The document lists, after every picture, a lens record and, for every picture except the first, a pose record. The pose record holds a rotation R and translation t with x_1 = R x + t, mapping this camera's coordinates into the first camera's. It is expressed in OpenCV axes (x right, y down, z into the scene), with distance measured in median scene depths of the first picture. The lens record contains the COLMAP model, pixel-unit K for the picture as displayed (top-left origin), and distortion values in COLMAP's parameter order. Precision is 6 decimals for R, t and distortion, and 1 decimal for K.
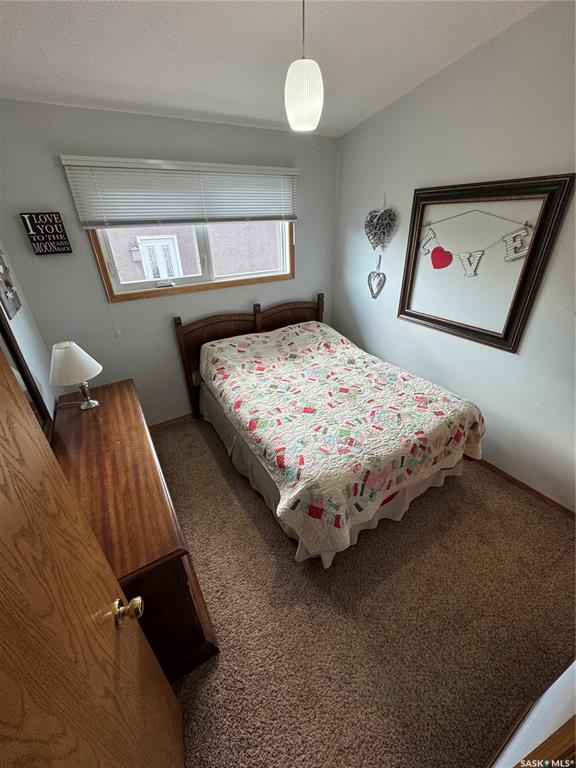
lens RADIAL K [[304.0, 0, 289.8], [0, 304.0, 384.2], [0, 0, 1]] dist [-0.006990, 0.001271]
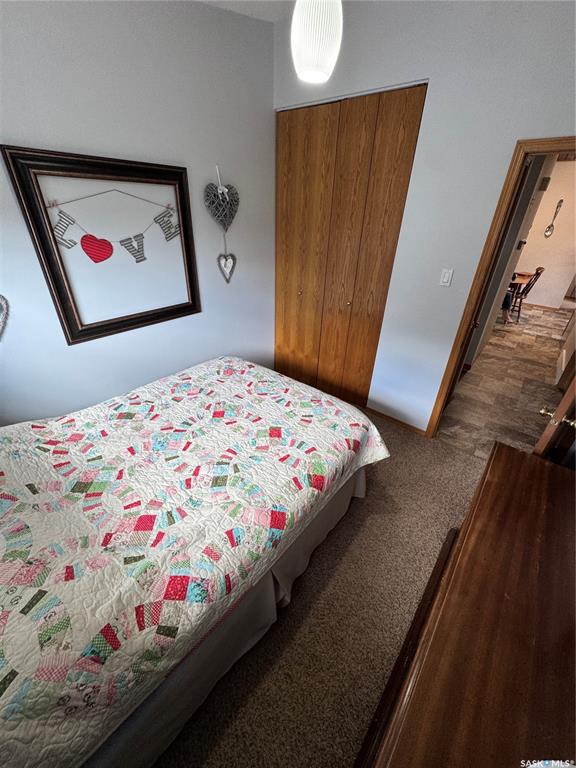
lens RADIAL K [[304.0, 0, 289.1], [0, 304.0, 383.8], [0, 0, 1]] dist [-0.006990, 0.001271]
pose [[-0.331259, -0.462769, 0.822261, -0.488166], [0.432821, 0.699838, 0.568237, -0.395895], [-0.838411, 0.544125, -0.031532, 0.783951]]
